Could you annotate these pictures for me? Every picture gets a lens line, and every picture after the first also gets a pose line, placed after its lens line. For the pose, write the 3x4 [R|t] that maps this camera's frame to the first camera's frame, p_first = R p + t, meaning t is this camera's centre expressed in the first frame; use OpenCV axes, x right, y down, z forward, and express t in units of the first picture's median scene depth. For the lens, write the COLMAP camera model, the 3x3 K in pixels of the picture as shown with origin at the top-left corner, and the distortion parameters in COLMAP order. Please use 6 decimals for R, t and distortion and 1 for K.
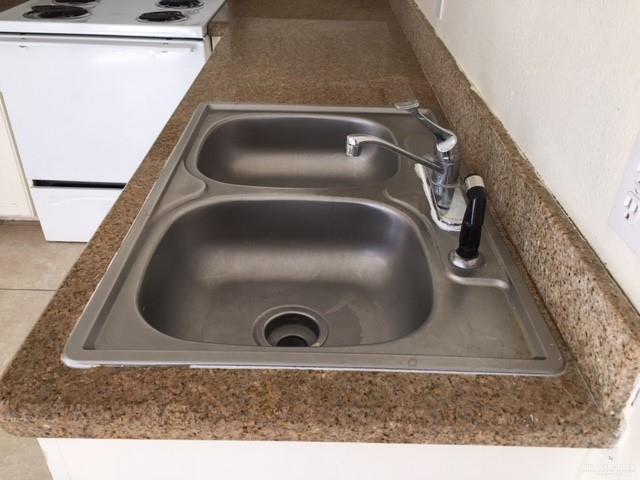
lens RADIAL K [[548.2, 0, 317.3], [0, 548.2, 238.4], [0, 0, 1]] dist [0.103751, -0.156974]
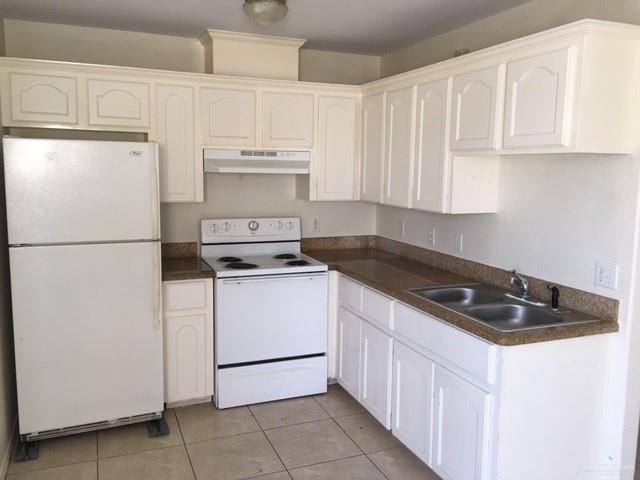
lens RADIAL K [[548.2, 0, 317.3], [0, 548.2, 238.4], [0, 0, 1]] dist [0.103751, -0.156974]
pose [[0.924909, -0.059407, 0.375518, -1.907909], [0.212134, 0.900306, -0.380062, 0.536491], [-0.315503, 0.431183, 0.845304, -1.369361]]
